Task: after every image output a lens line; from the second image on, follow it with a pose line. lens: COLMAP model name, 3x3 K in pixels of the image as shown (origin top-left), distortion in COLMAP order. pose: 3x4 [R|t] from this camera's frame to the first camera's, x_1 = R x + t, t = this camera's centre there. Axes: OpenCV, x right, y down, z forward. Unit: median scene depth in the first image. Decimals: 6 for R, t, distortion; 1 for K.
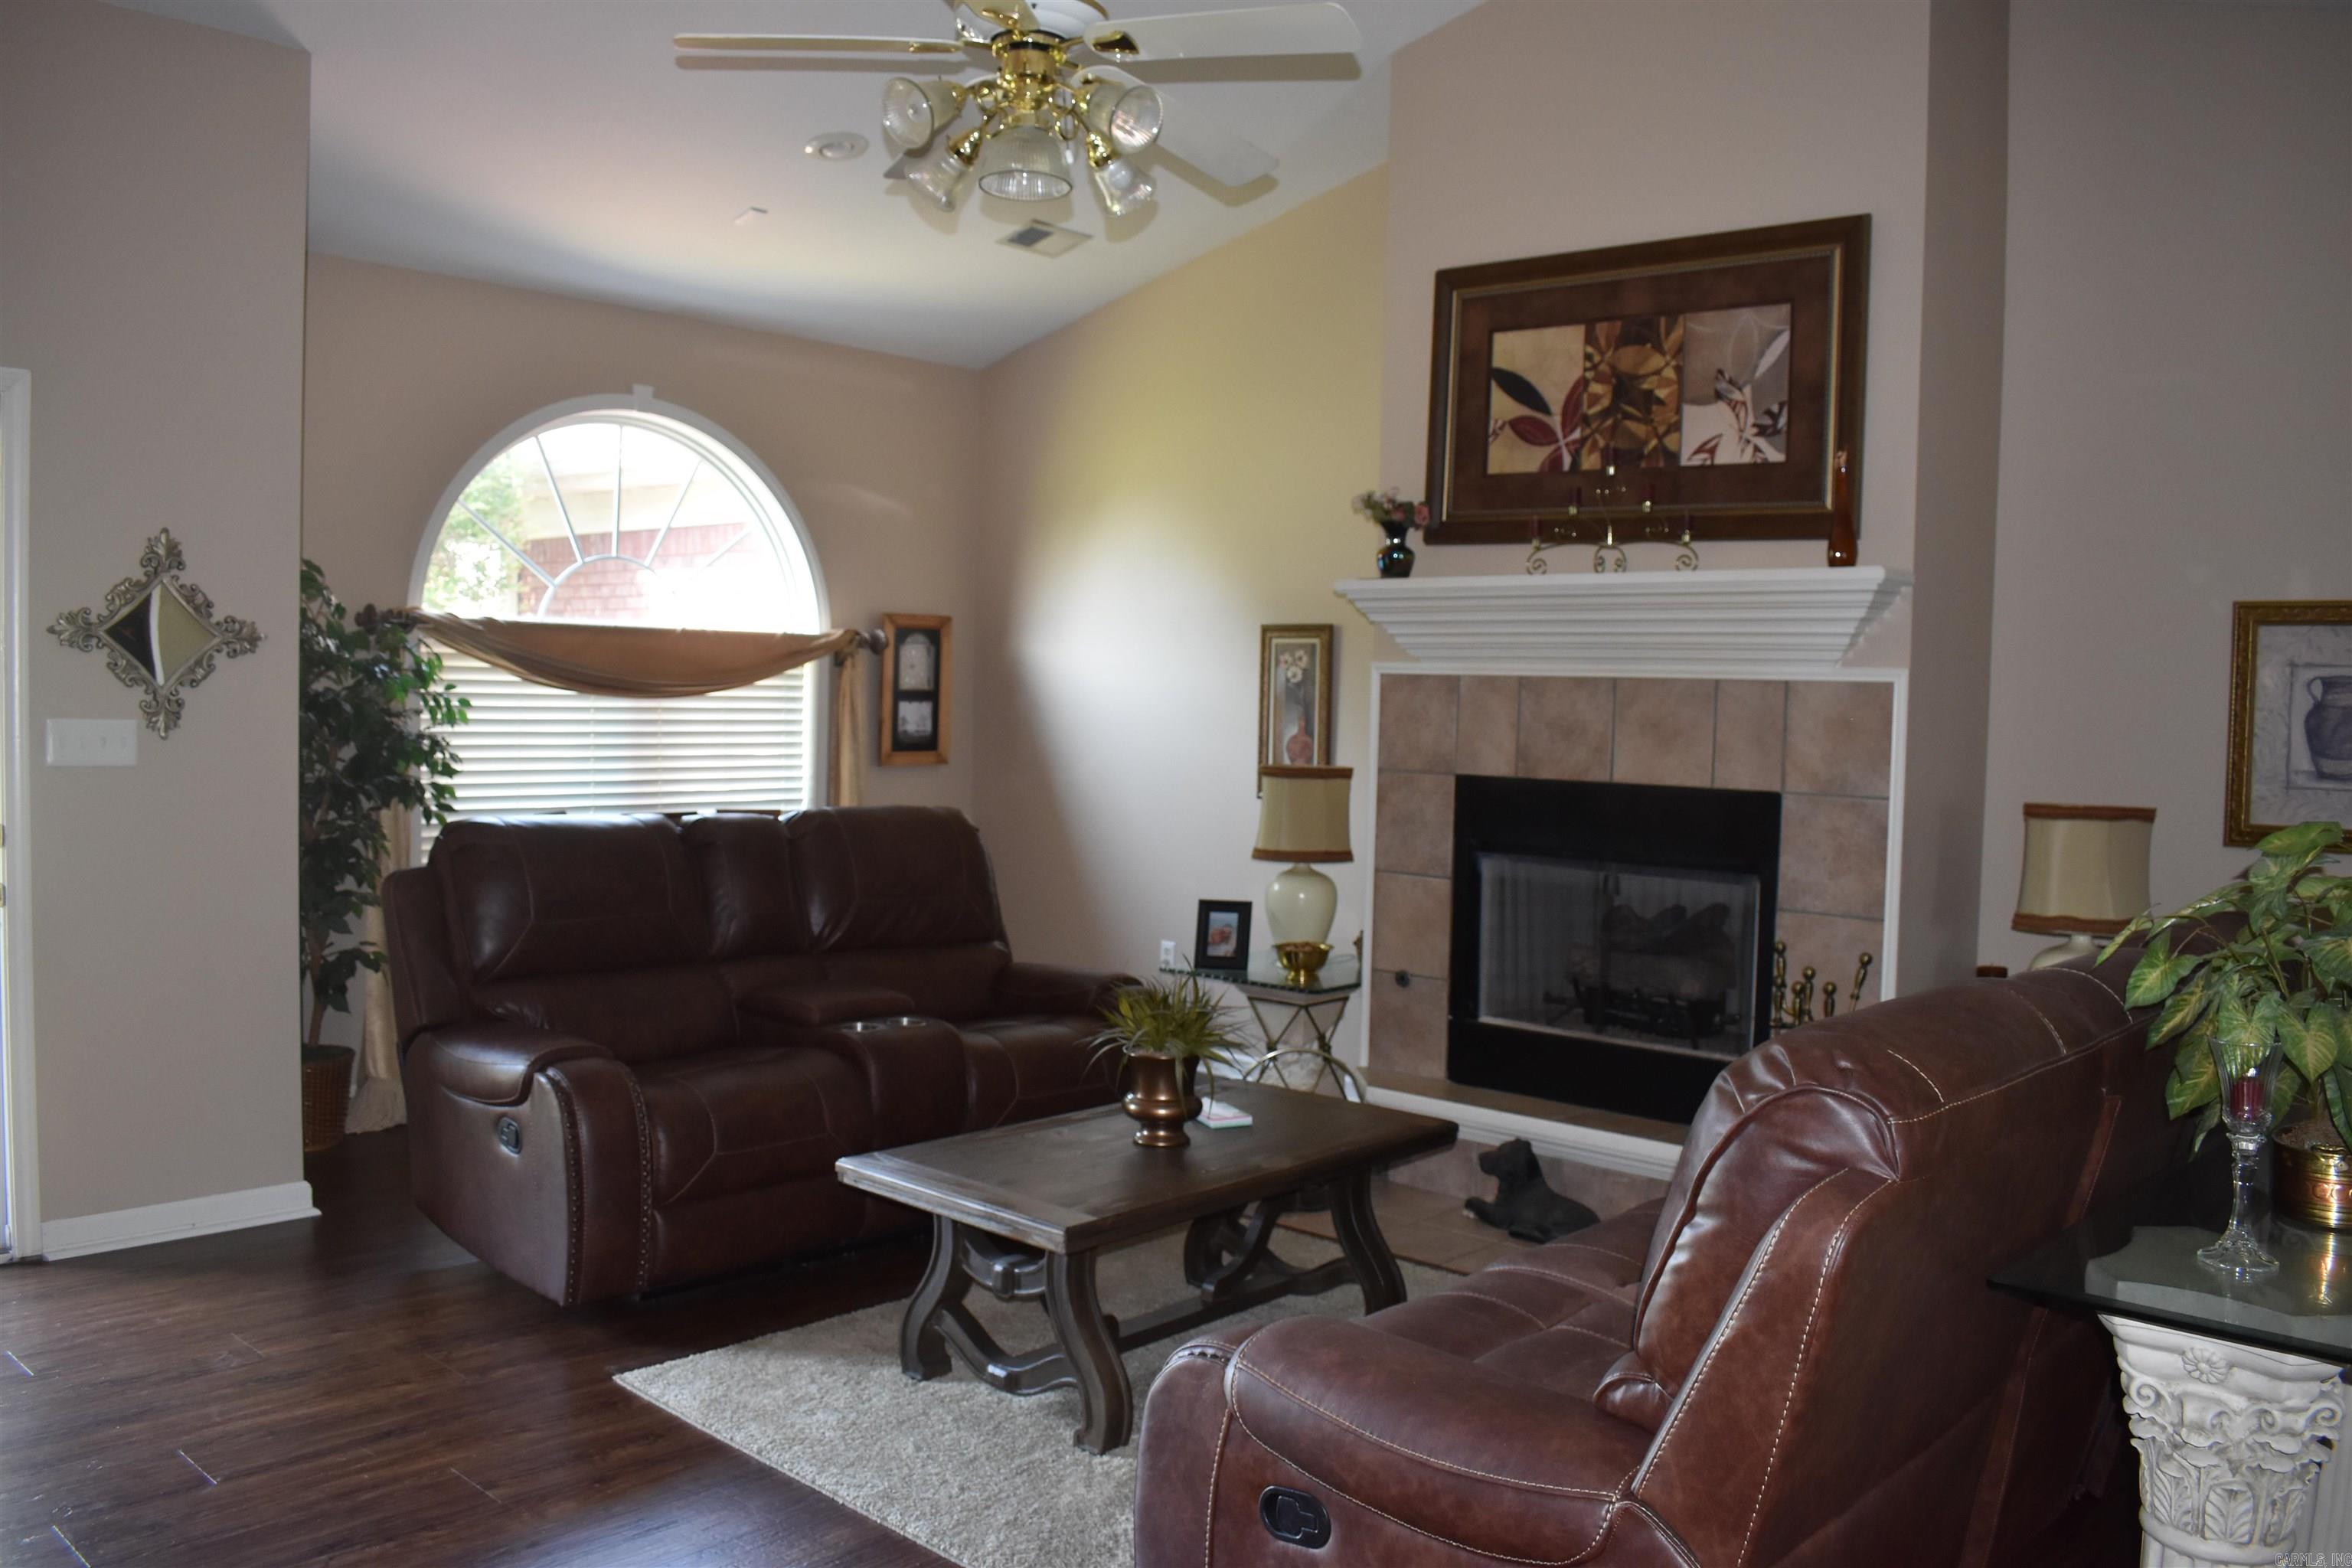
lens RADIAL K [[1843.3, 0, 1176.0], [0, 1843.3, 784.0], [0, 0, 1]] dist [-0.097779, 0.013487]
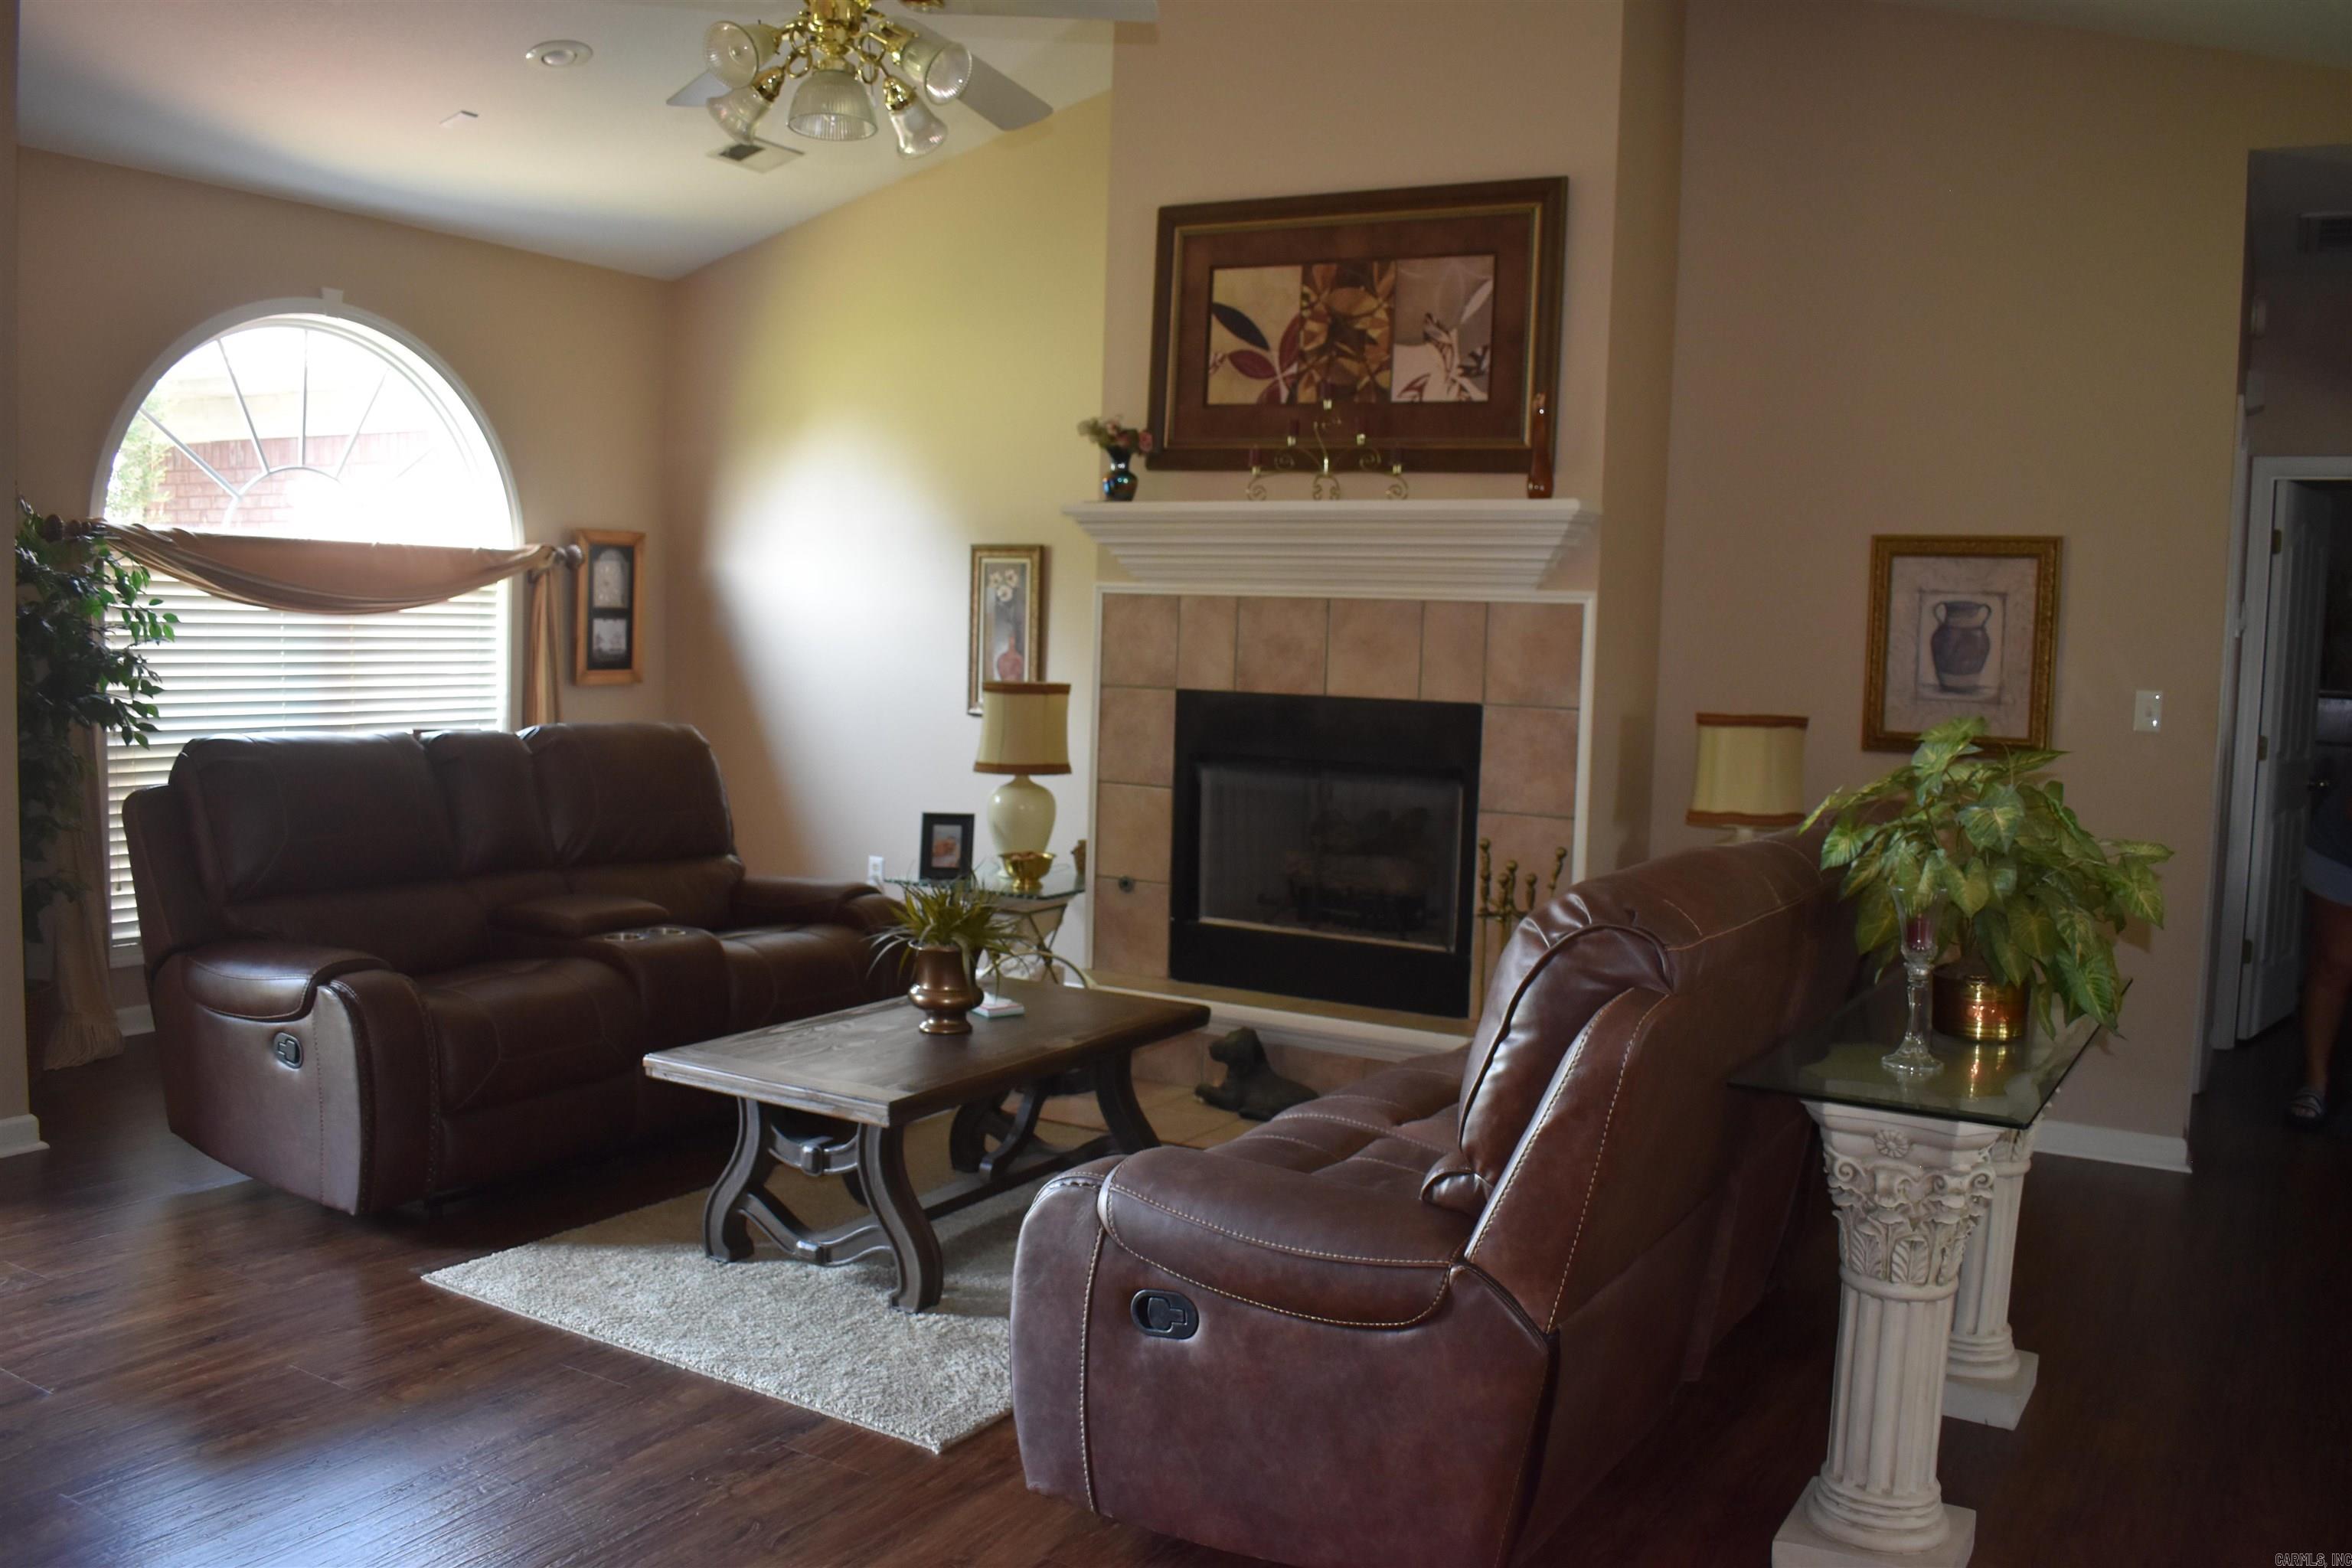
lens RADIAL K [[1912.4, 0, 1176.0], [0, 1912.4, 784.0], [0, 0, 1]] dist [-0.097328, 0.003968]
pose [[0.979416, -0.011259, 0.201540, -0.086148], [0.003421, 0.999226, 0.039199, 0.007685], [-0.201825, -0.037702, 0.978696, -0.093321]]
